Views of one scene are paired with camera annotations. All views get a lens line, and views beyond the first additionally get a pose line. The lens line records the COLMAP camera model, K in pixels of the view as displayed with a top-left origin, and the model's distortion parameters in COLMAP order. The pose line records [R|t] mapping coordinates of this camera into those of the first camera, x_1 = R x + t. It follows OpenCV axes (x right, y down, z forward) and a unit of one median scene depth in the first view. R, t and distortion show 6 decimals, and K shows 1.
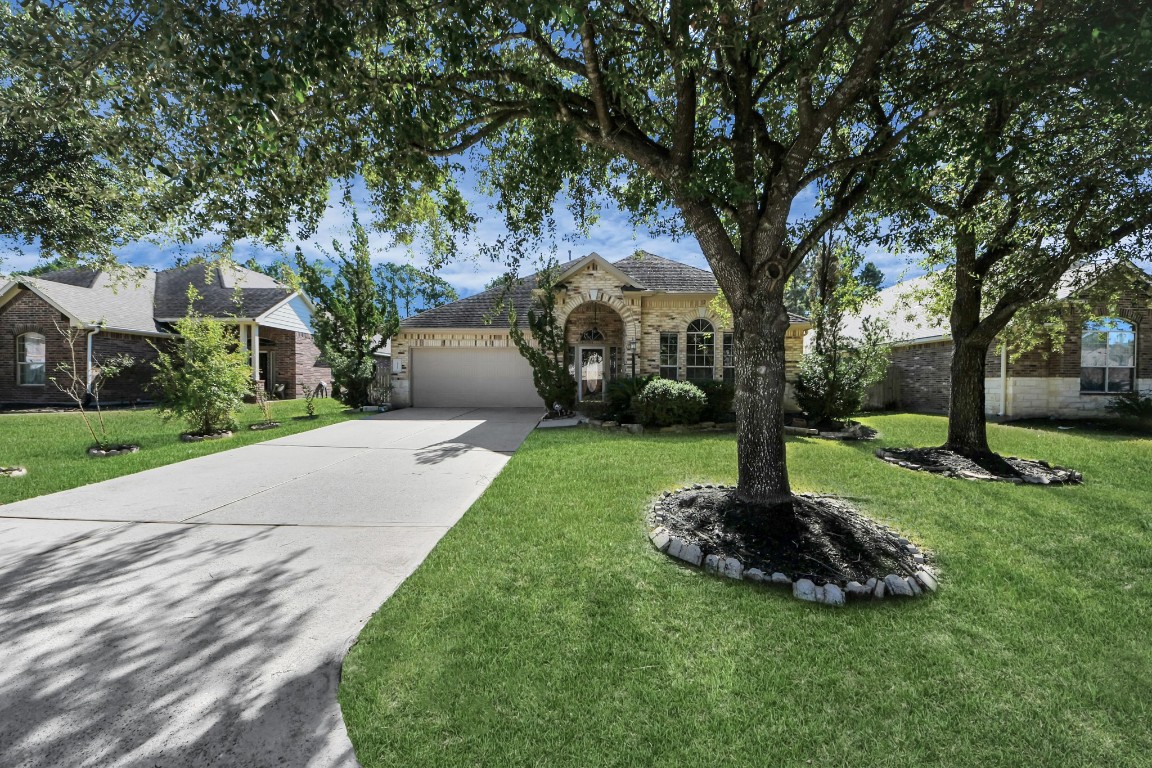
lens RADIAL K [[405.5, 0, 576.0], [0, 405.5, 384.0], [0, 0, 1]] dist [0.000653, 0.000015]
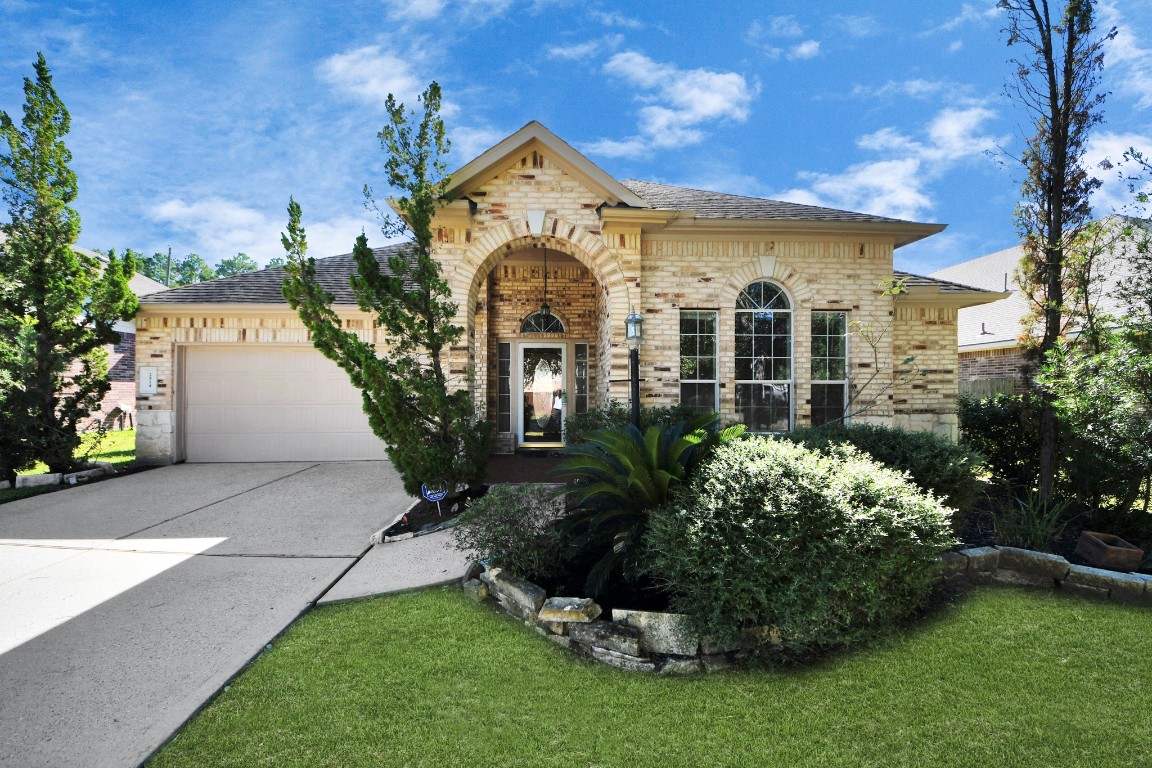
lens RADIAL K [[405.5, 0, 576.0], [0, 405.5, 384.0], [0, 0, 1]] dist [0.000653, 0.000015]
pose [[0.997107, -0.005129, 0.075833, 0.051585], [0.006775, 0.999747, -0.021469, -0.031988], [-0.075703, 0.021921, 0.996889, 0.543834]]
